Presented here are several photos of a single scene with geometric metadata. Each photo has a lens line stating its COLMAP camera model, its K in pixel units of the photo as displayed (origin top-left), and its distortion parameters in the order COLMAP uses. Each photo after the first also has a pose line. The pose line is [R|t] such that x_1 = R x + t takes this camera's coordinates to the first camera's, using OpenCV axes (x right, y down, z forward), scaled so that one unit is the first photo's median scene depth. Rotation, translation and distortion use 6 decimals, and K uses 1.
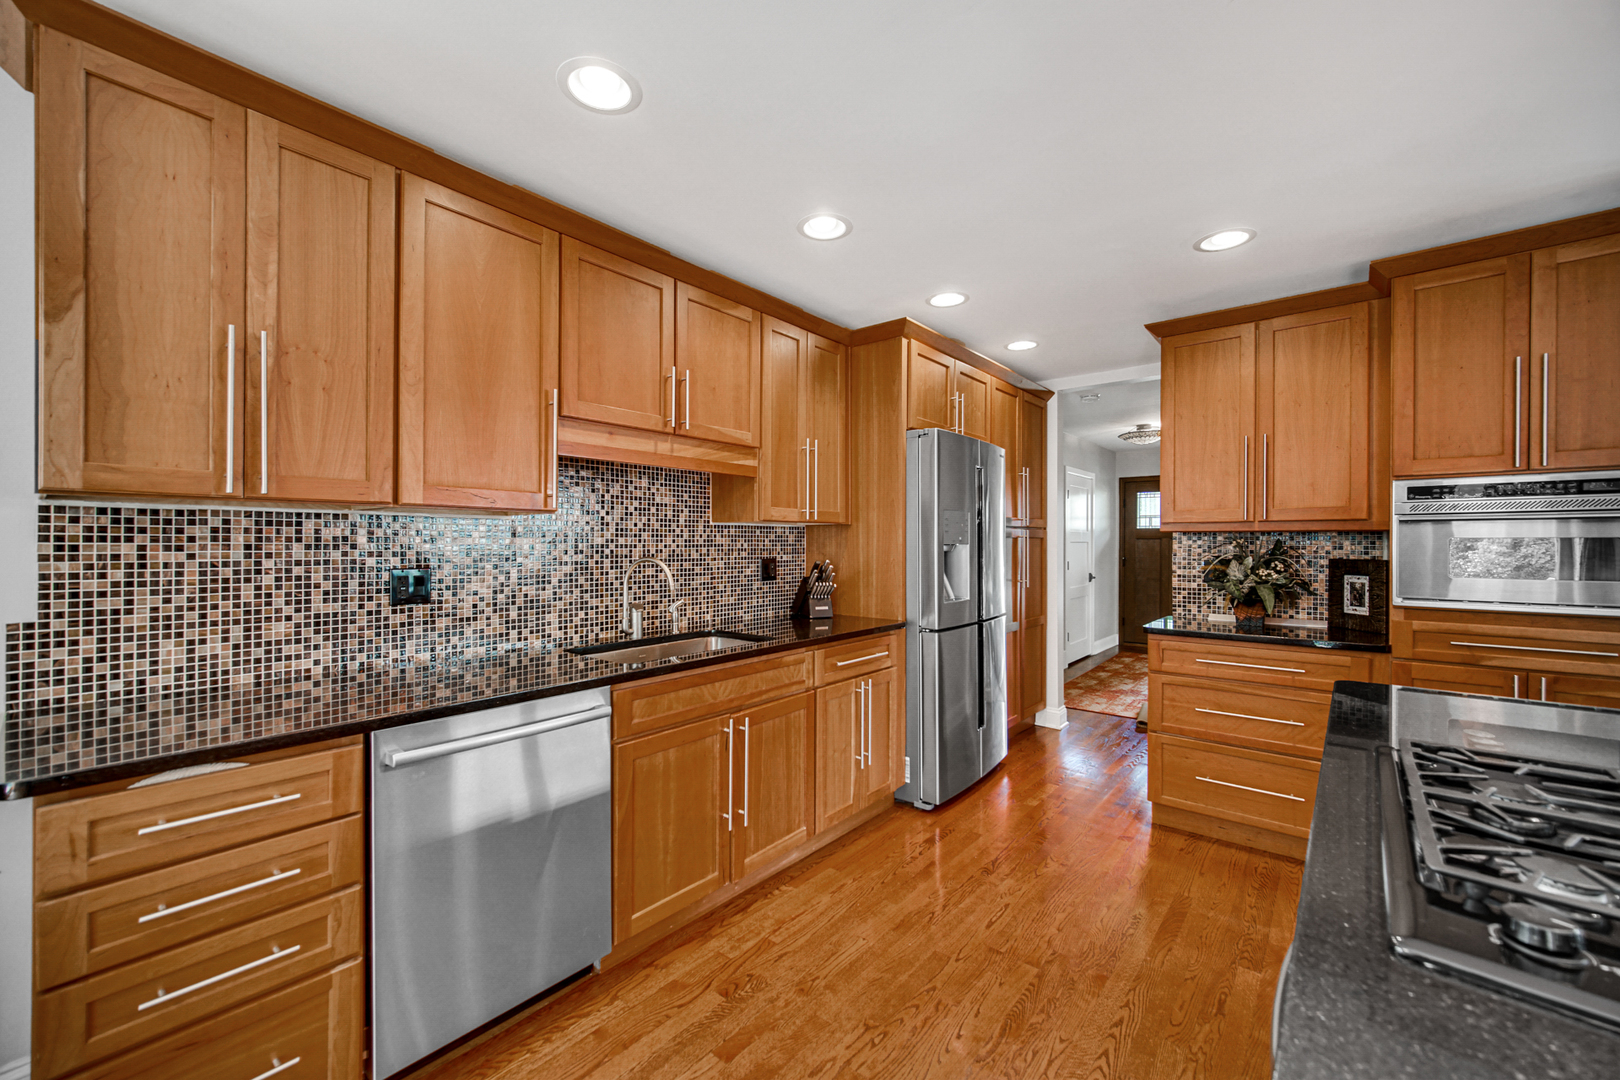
lens RADIAL K [[642.9, 0, 804.7], [0, 642.9, 547.0], [0, 0, 1]] dist [-0.001612, 0.000884]
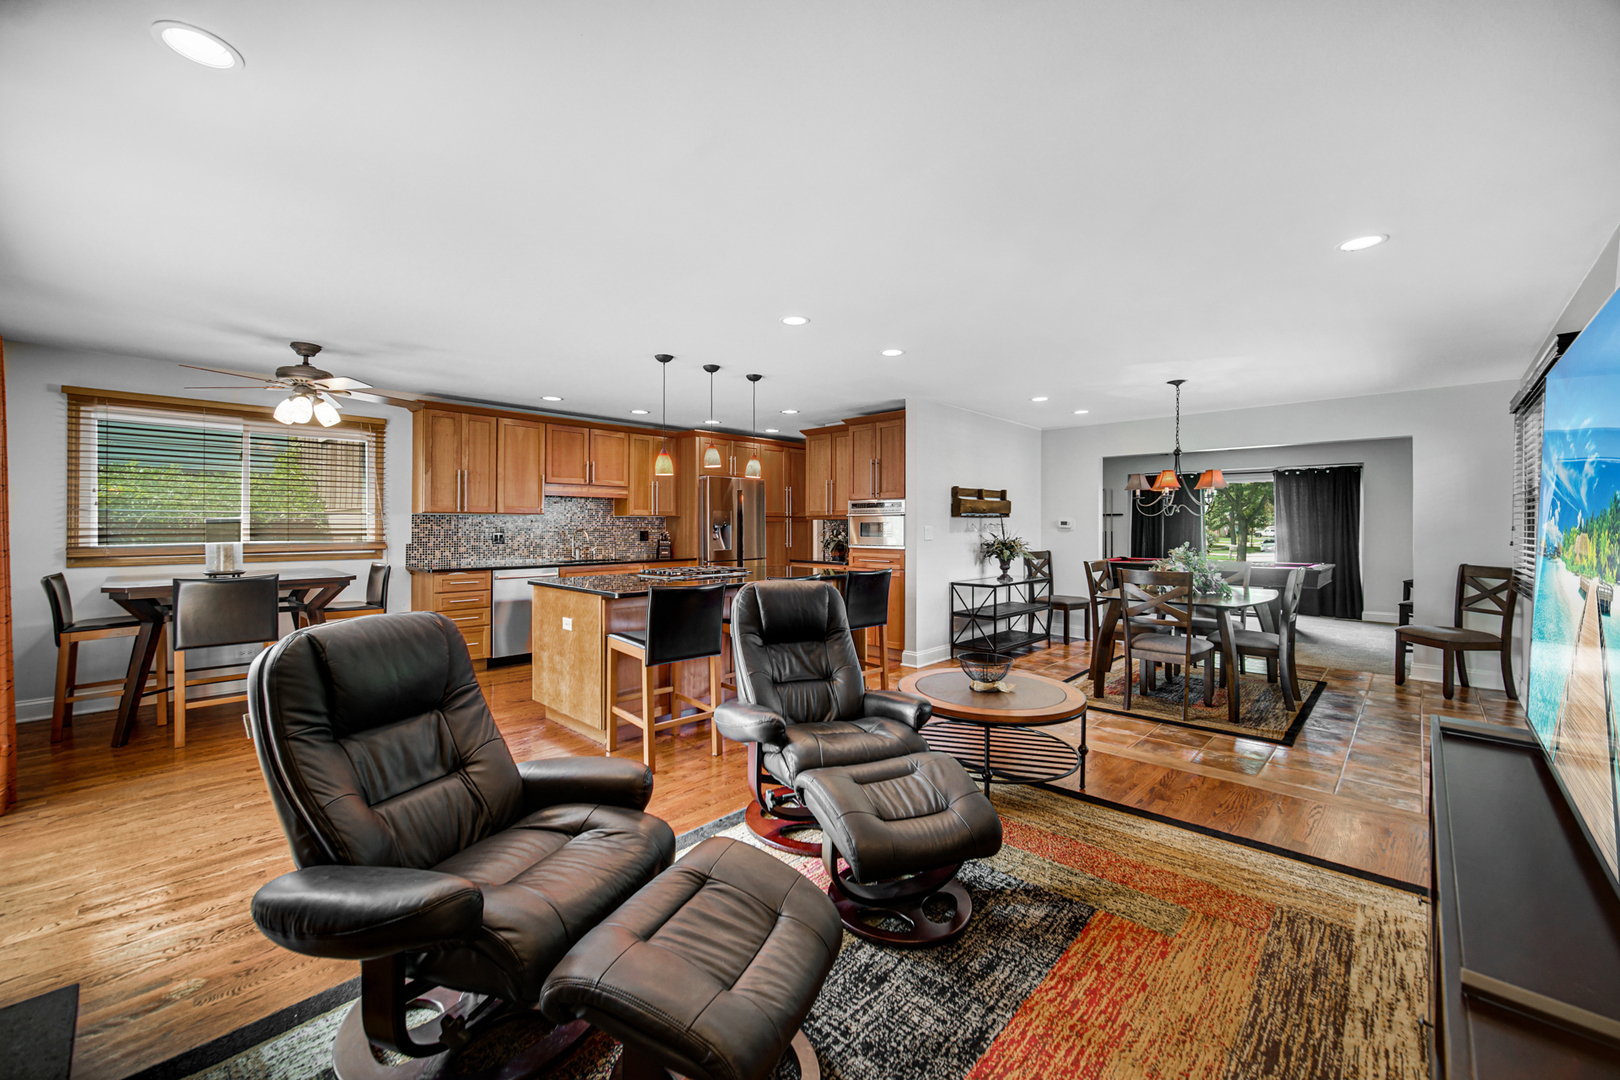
lens RADIAL K [[642.9, 0, 806.5], [0, 642.9, 527.3], [0, 0, 1]] dist [-0.001612, 0.000884]
pose [[0.998348, -0.001185, -0.057452, 1.066155], [0.000877, 0.999985, -0.005396, 0.027187], [0.057458, 0.005336, 0.998334, -2.041790]]
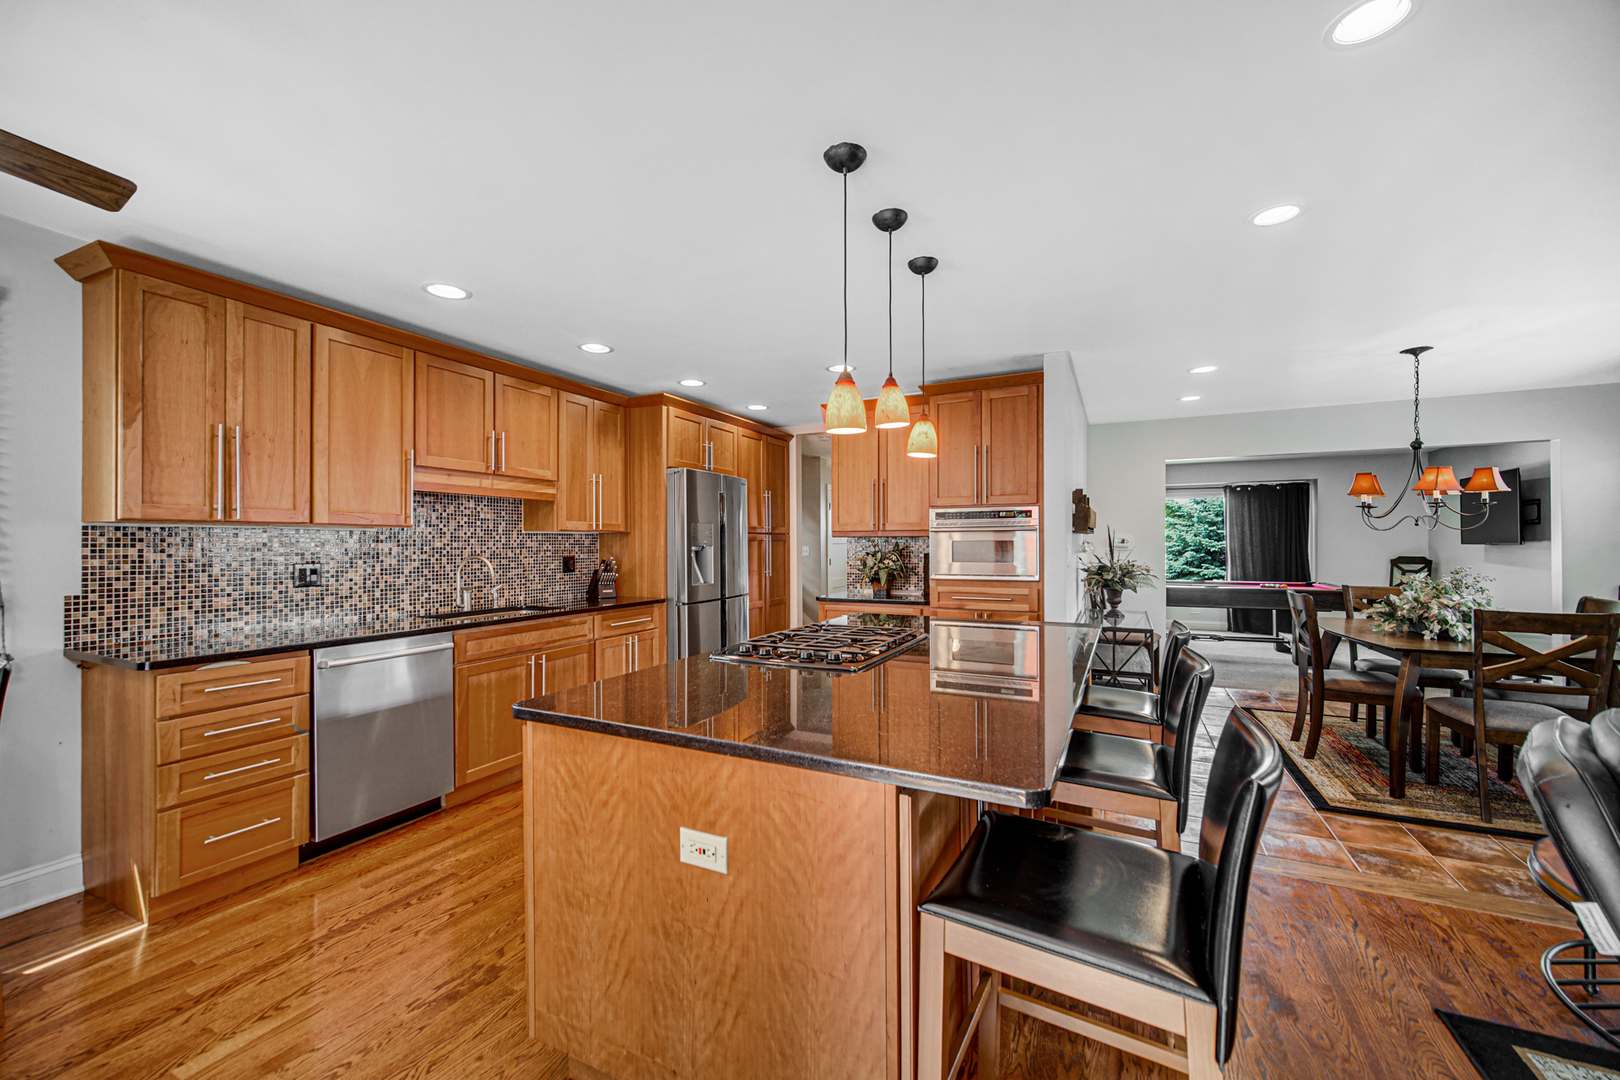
lens RADIAL K [[642.9, 0, 803.2], [0, 642.9, 544.5], [0, 0, 1]] dist [-0.001612, 0.000884]
pose [[0.970569, -0.005678, 0.240755, 0.167567], [0.007296, 0.999956, -0.005828, 0.005532], [-0.240712, 0.007413, 0.970568, -0.778613]]
